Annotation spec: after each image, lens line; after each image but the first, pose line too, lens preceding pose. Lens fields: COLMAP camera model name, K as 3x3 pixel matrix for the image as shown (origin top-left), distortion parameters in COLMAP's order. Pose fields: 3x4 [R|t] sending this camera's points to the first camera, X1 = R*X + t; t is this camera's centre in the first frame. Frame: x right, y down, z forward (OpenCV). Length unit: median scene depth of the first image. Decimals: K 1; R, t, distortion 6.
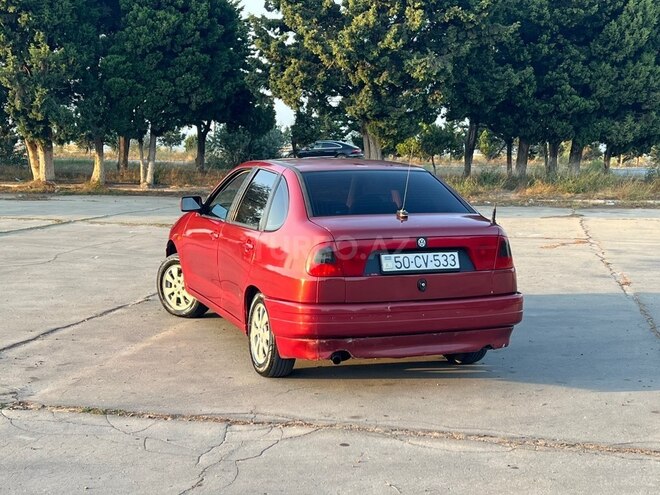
lens RADIAL K [[1012.4, 0, 330.0], [0, 1012.4, 247.5], [0, 0, 1]] dist [0.256102, -1.115762]
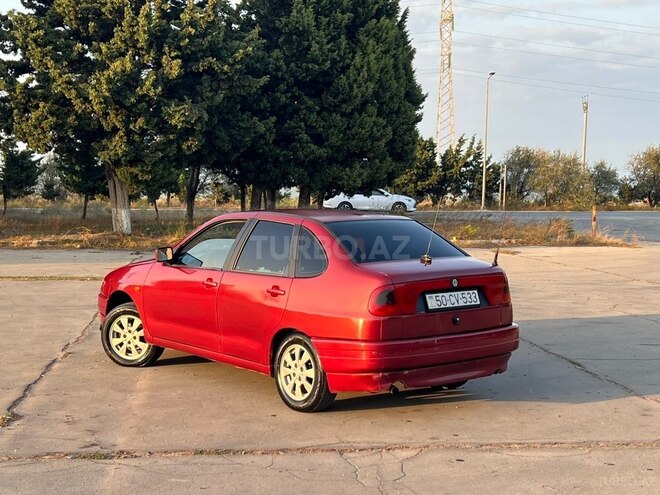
lens RADIAL K [[1028.5, 0, 315.9], [0, 1028.5, 247.4], [0, 0, 1]] dist [0.178967, -0.138552]
pose [[0.948273, -0.024809, 0.316485, -0.112137], [0.037923, 0.998655, -0.035342, -0.002516], [-0.315183, 0.045516, 0.947939, -0.015707]]
